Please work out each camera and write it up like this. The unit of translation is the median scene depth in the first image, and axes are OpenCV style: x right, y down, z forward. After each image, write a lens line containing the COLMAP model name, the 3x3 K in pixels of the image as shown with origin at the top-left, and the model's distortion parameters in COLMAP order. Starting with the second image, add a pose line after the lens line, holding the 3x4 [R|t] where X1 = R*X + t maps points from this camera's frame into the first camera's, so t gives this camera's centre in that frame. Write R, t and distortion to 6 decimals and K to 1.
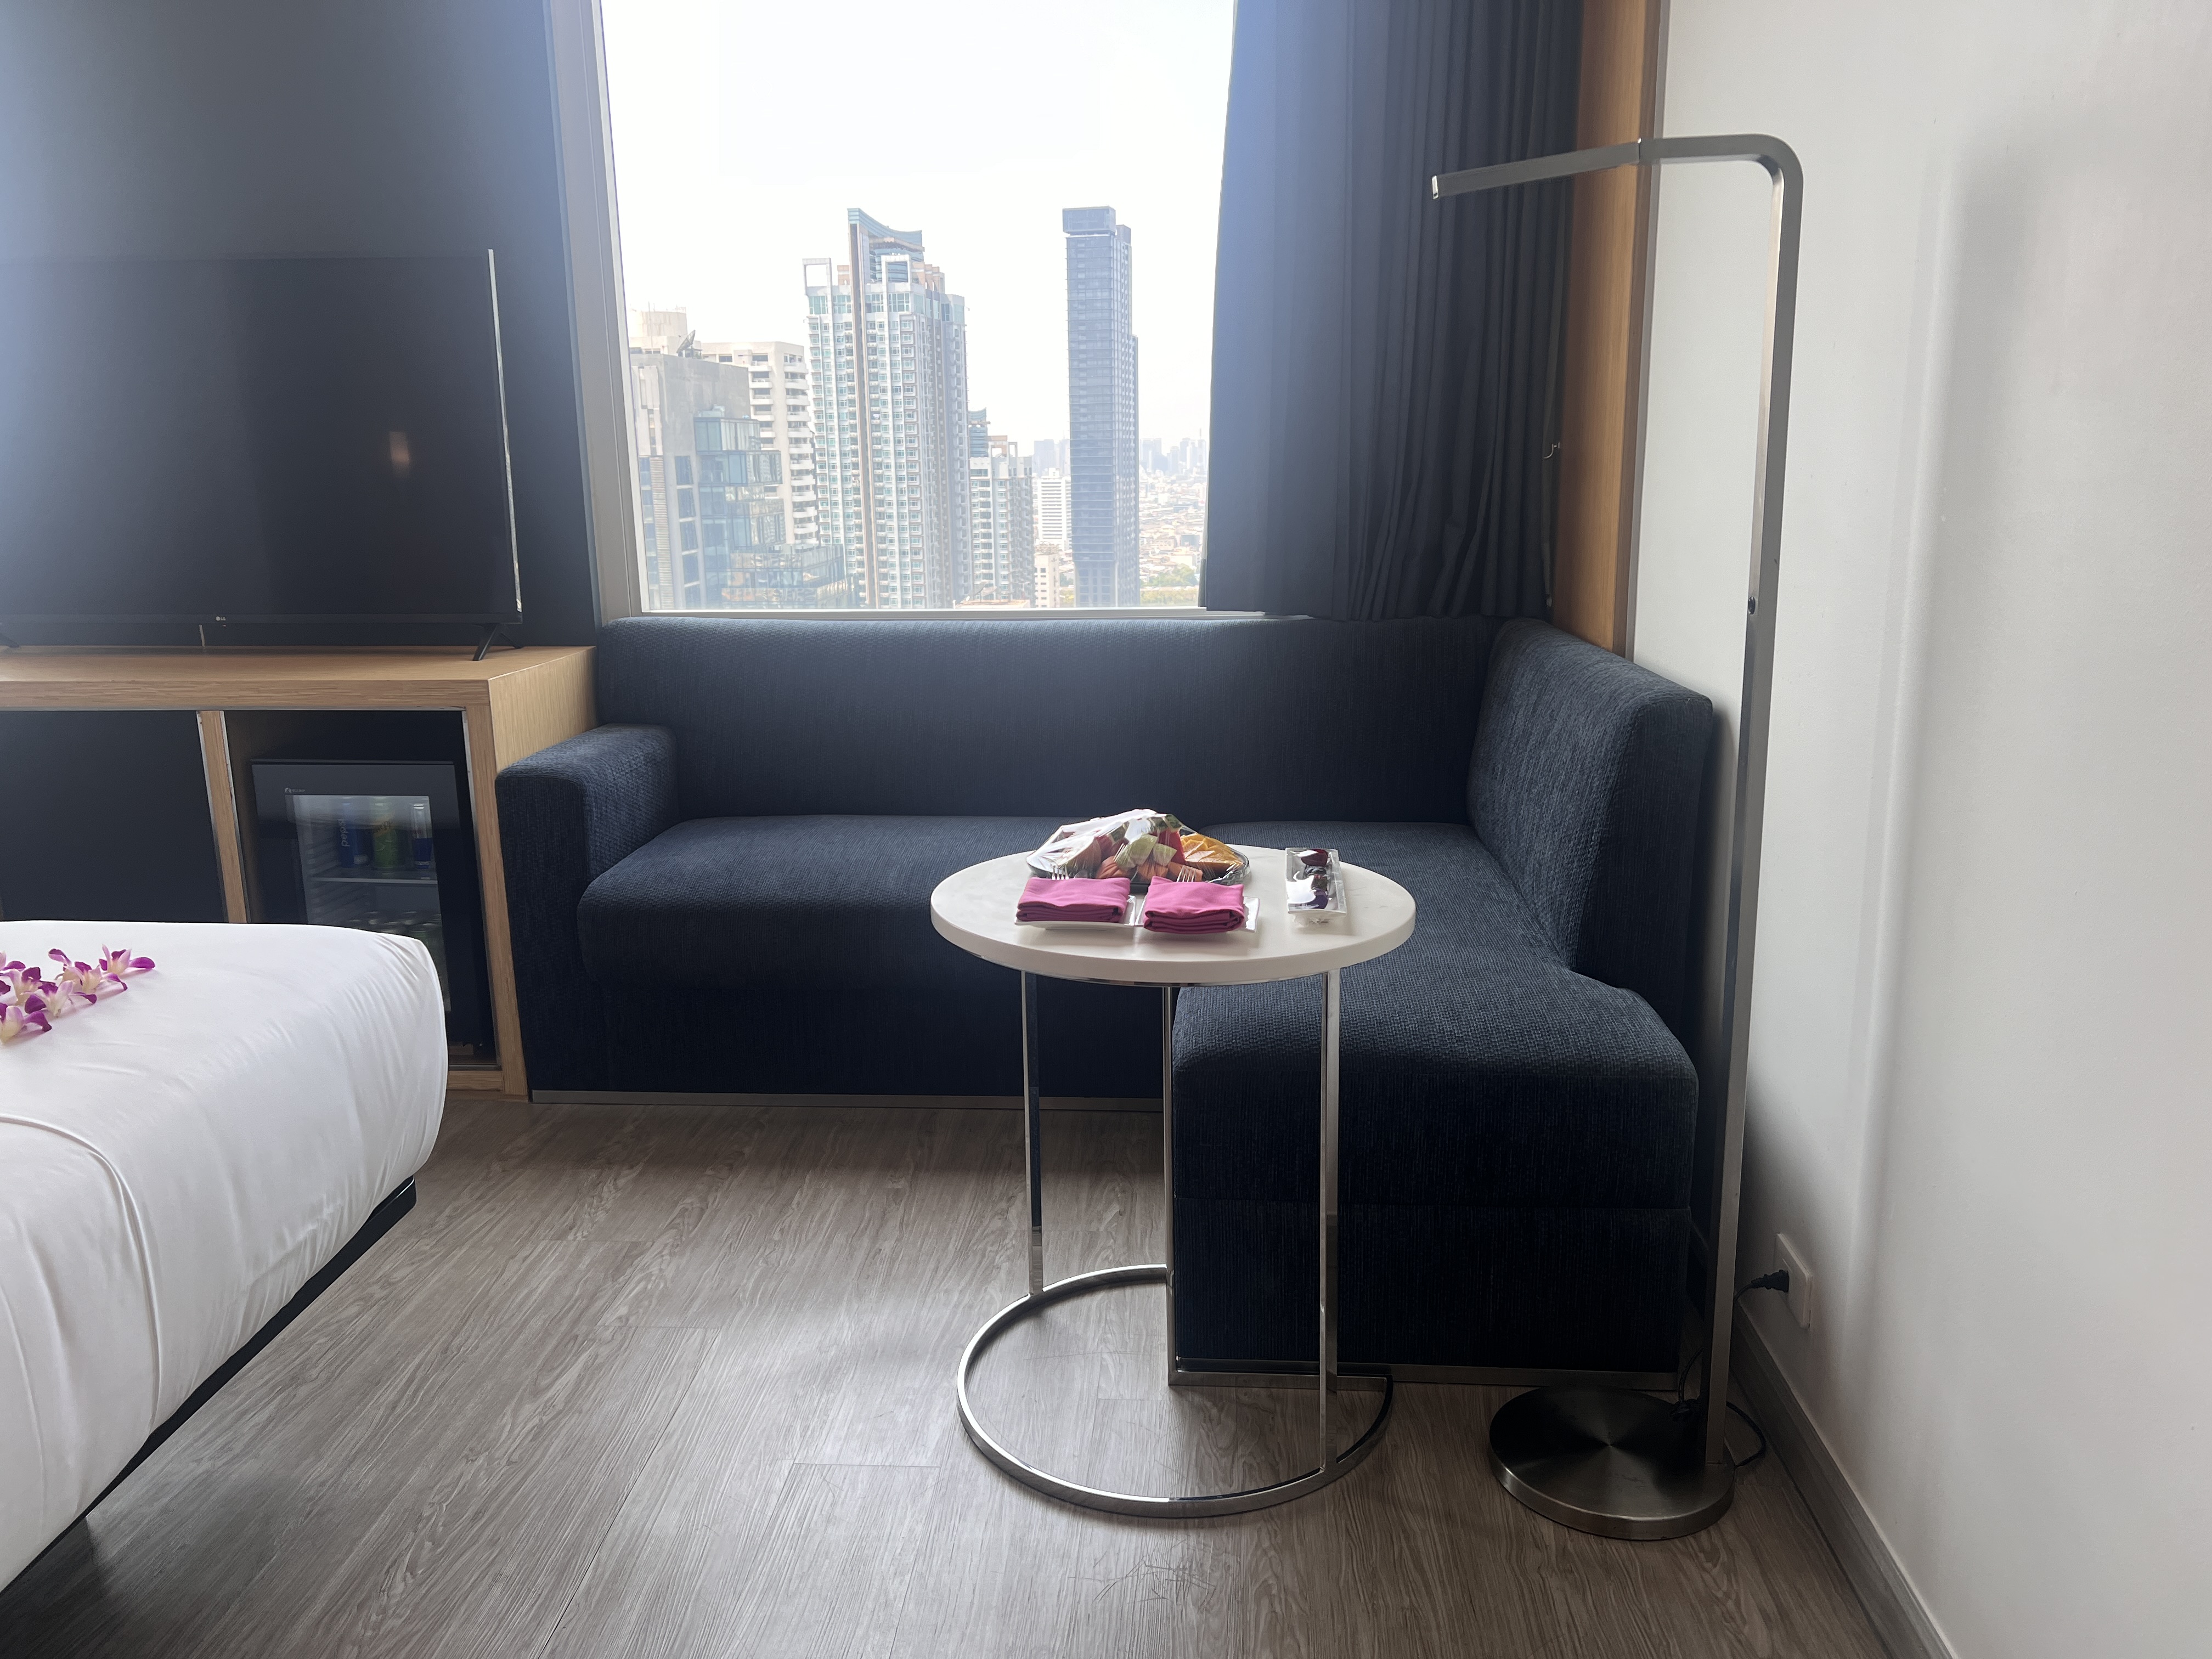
lens RADIAL K [[1656.3, 0, 1106.0], [0, 1656.3, 829.5], [0, 0, 1]] dist [0.040871, -0.050287]
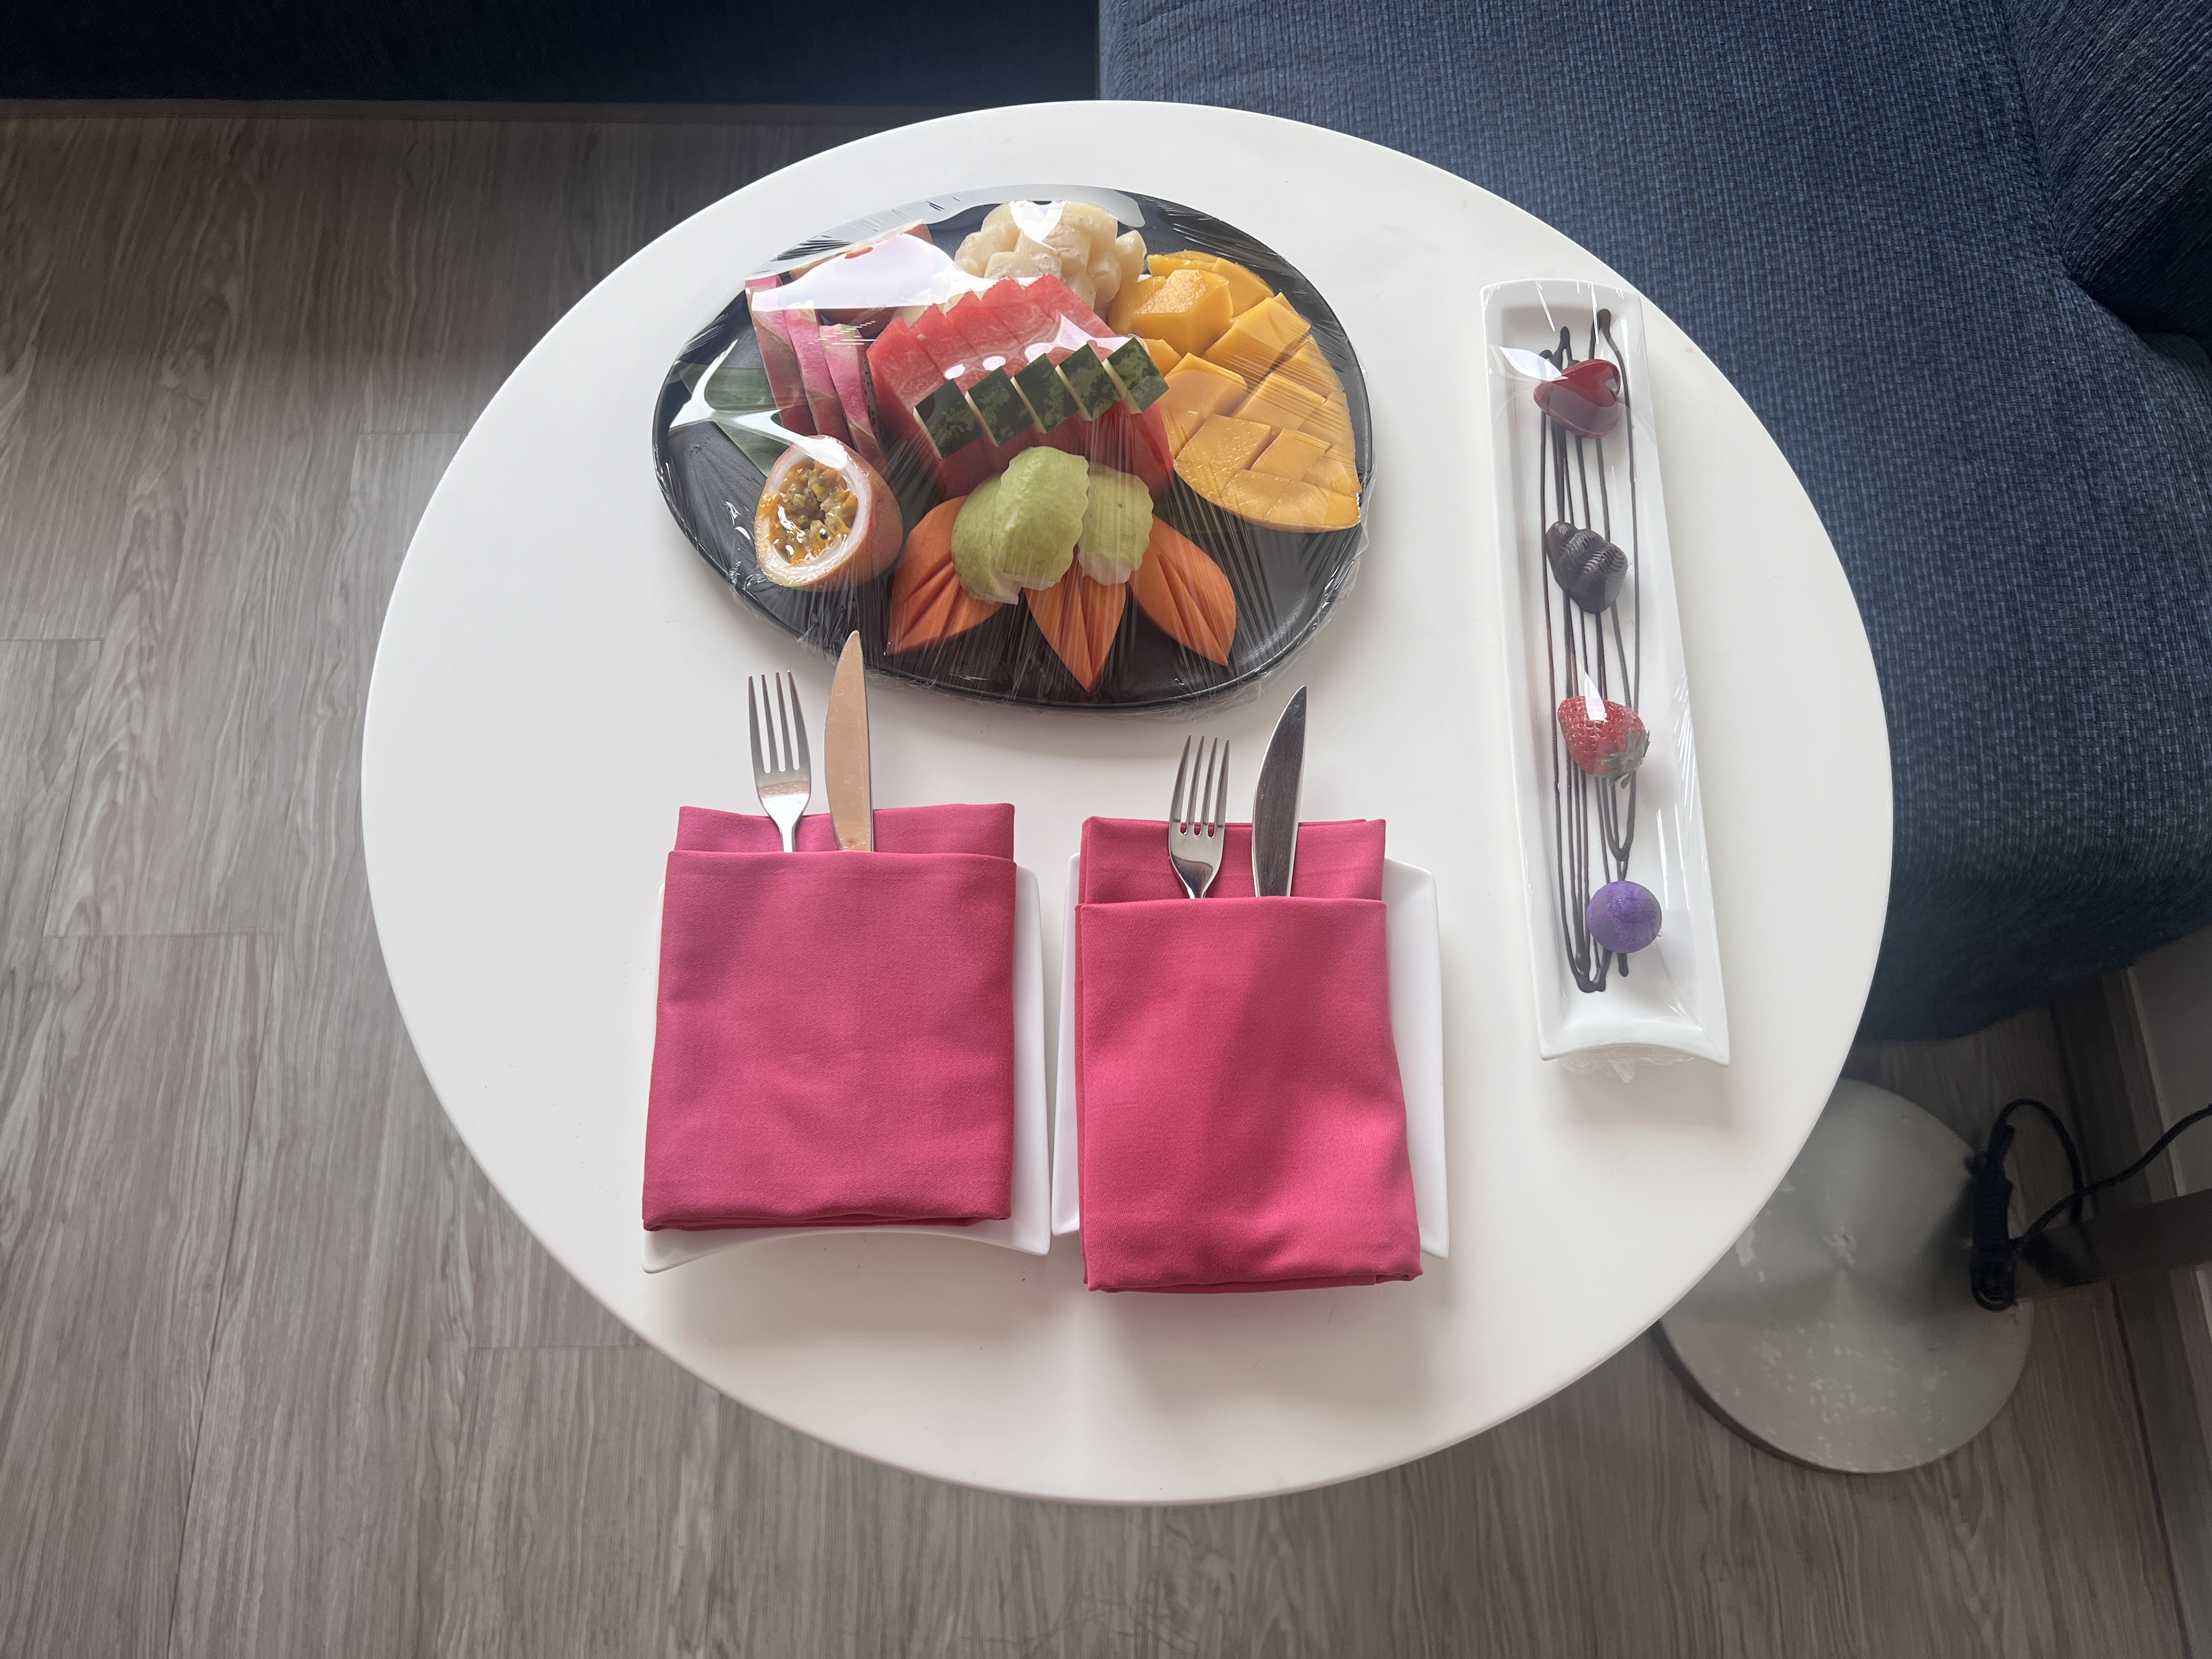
lens RADIAL K [[1656.3, 0, 1106.0], [0, 1656.3, 829.5], [0, 0, 1]] dist [0.040871, -0.050287]
pose [[0.996192, -0.065639, 0.057377, 0.014984], [-0.012302, 0.545708, 0.837885, -0.233657], [-0.086309, -0.835401, 0.542823, 0.893576]]
